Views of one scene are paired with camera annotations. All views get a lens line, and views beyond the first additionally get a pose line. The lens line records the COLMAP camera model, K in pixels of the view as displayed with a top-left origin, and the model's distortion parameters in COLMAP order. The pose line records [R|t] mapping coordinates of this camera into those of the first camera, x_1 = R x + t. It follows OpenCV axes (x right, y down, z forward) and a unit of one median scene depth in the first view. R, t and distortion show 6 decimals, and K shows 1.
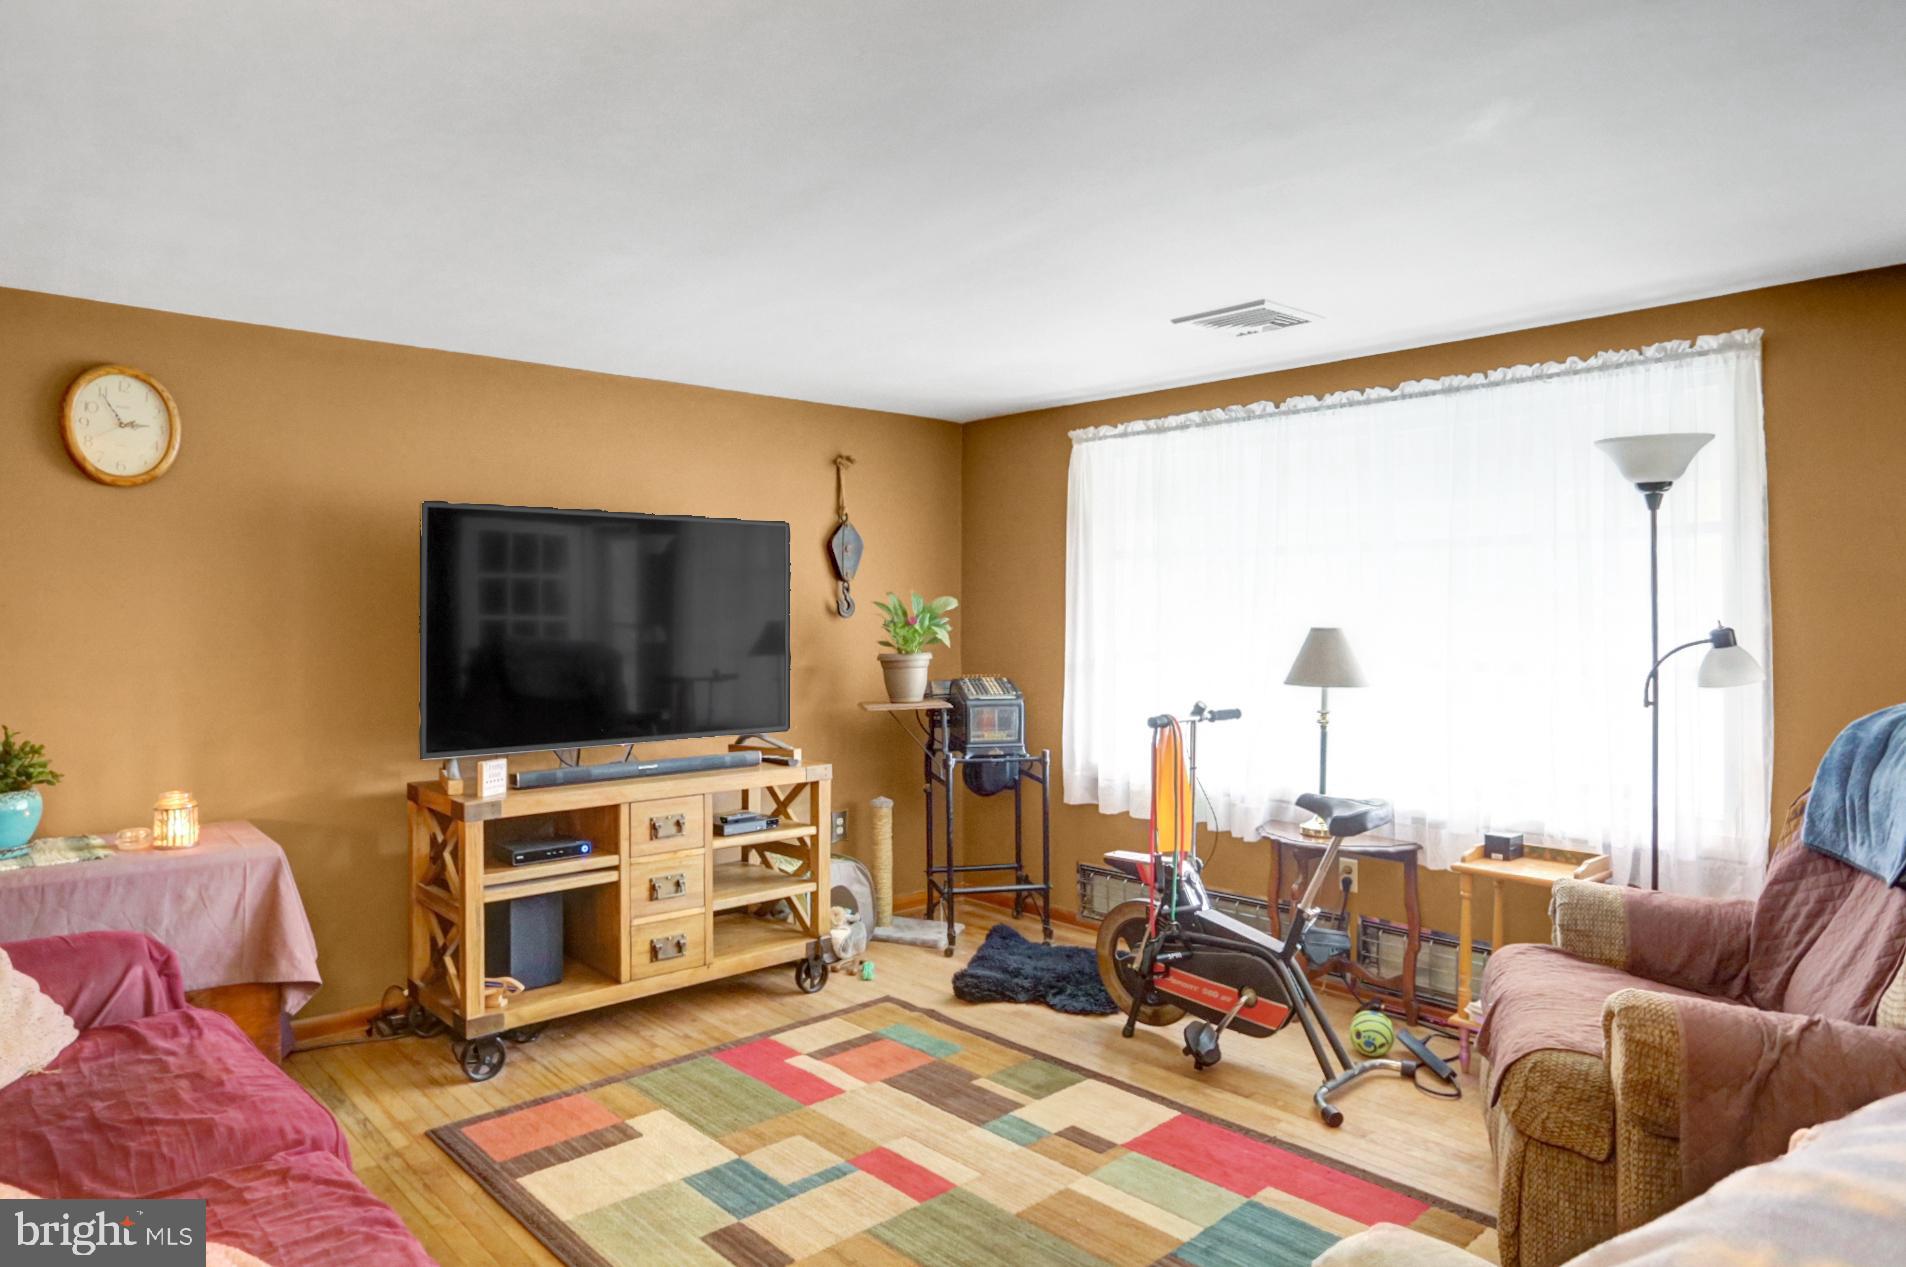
lens RADIAL K [[1139.4, 0, 952.2], [0, 1139.4, 609.3], [0, 0, 1]] dist [-0.031690, 0.001339]
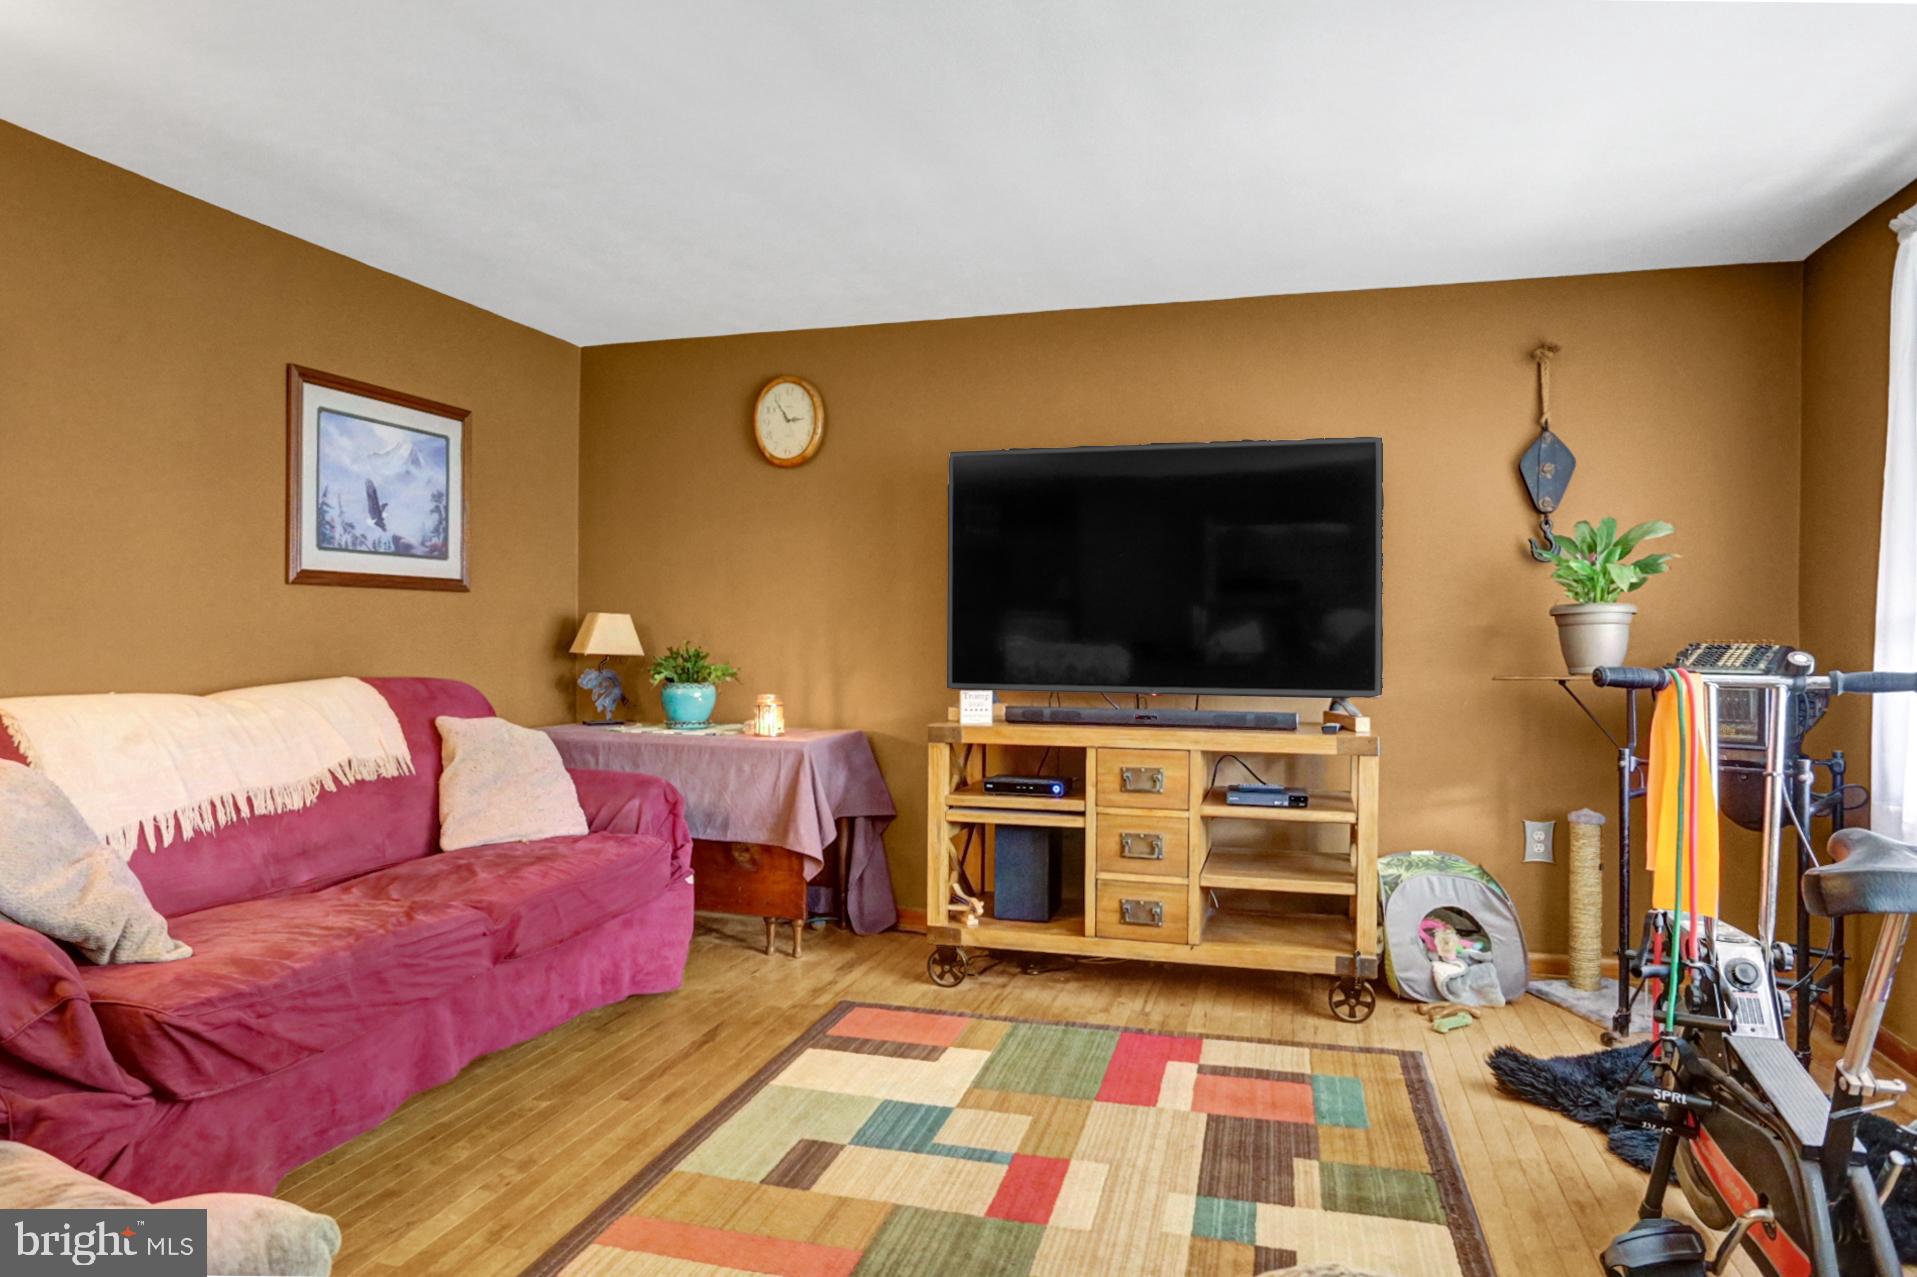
lens RADIAL K [[1178.0, 0, 958.5], [0, 1178.0, 638.5], [0, 0, 1]] dist [-0.097338, 0.071260]
pose [[0.518089, 0.004865, -0.855313, 0.502790], [-0.001298, 0.999987, 0.004902, 0.078211], [0.855326, -0.001429, 0.518088, 0.412637]]
